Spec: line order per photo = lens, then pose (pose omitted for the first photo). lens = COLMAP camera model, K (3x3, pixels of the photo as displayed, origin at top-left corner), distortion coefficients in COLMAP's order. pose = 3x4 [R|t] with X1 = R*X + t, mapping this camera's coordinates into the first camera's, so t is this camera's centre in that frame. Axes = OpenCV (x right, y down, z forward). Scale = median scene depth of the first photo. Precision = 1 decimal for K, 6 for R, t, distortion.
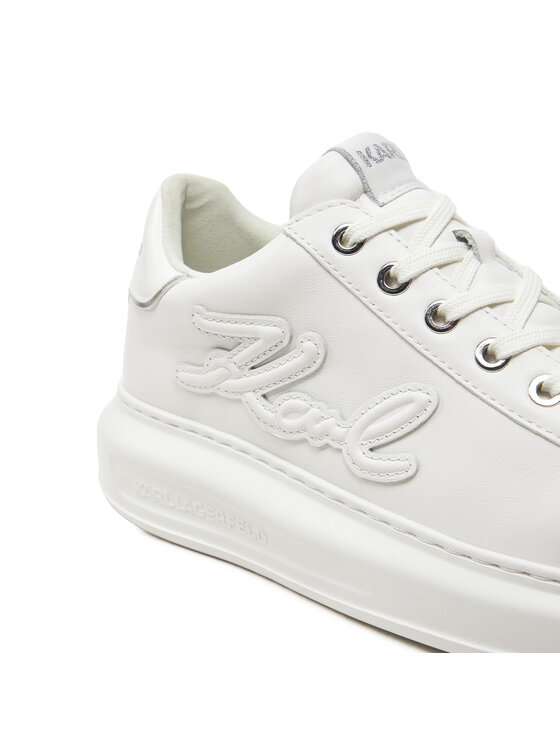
lens RADIAL K [[1130.1, 0, 280.0], [0, 1130.1, 373.0], [0, 0, 1]] dist [-0.005547, -0.013825]
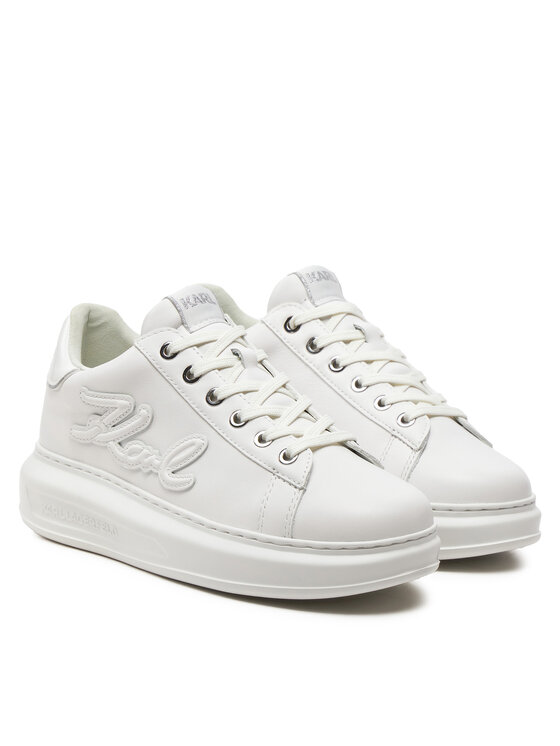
lens RADIAL K [[2210.4, 0, 280.0], [0, 2210.4, 373.0], [0, 0, 1]] dist [0.011458, 0.289609]
pose [[0.996307, 0.045752, -0.072651, 0.454701], [-0.053377, 0.992853, -0.106745, 0.253466], [0.067248, 0.110228, 0.991629, -2.217852]]
